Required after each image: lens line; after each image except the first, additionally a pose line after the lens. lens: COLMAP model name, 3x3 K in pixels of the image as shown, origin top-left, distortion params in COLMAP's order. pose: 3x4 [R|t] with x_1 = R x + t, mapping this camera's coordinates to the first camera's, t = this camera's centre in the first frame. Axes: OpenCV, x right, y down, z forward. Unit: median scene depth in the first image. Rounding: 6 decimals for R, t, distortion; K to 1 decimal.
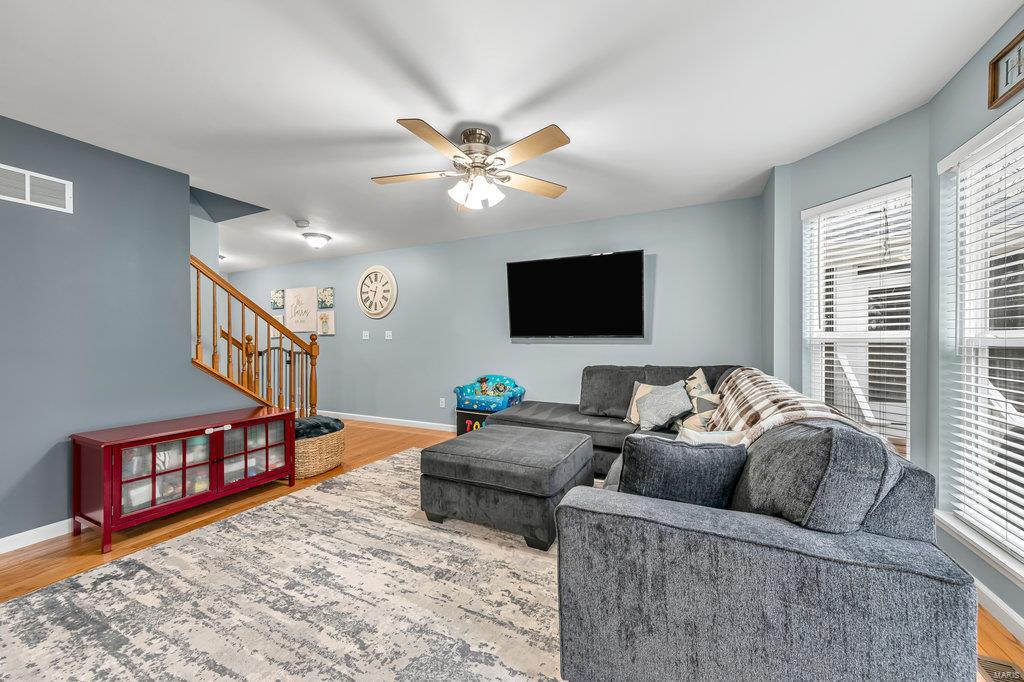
lens RADIAL K [[378.9, 0, 511.3], [0, 378.9, 343.3], [0, 0, 1]] dist [0.000812, 0.000125]
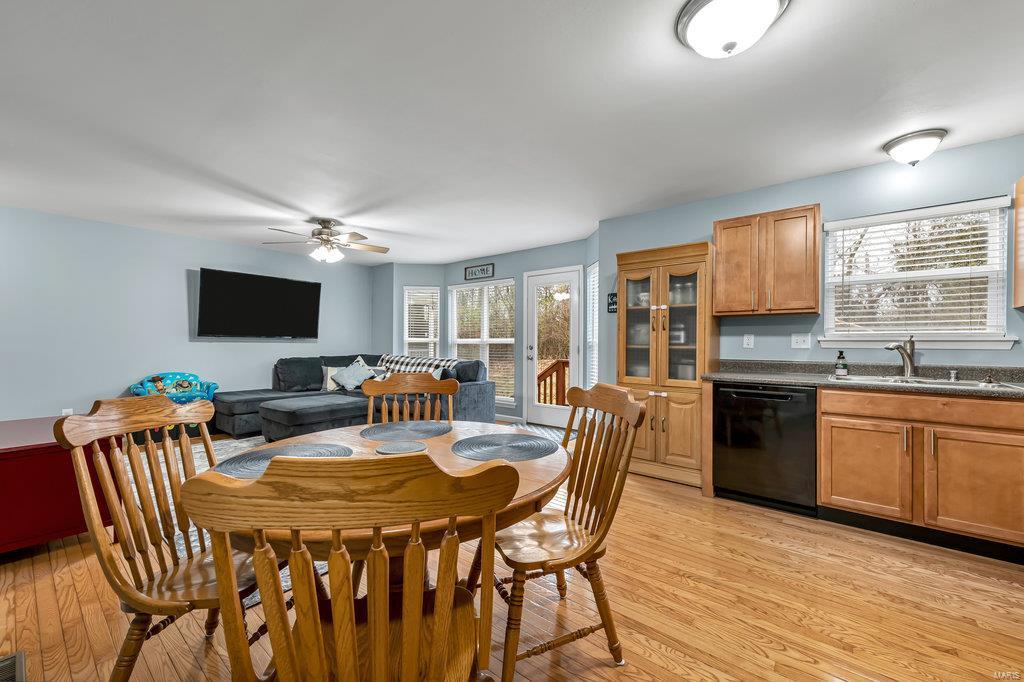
lens RADIAL K [[418.1, 0, 512.0], [0, 418.1, 341.0], [0, 0, 1]] dist [0.000223, 0.000037]
pose [[0.232309, 0.006961, 0.972617, -1.138319], [-0.006039, 0.999965, -0.005714, -0.000504], [-0.972623, -0.004546, 0.232343, -0.178682]]
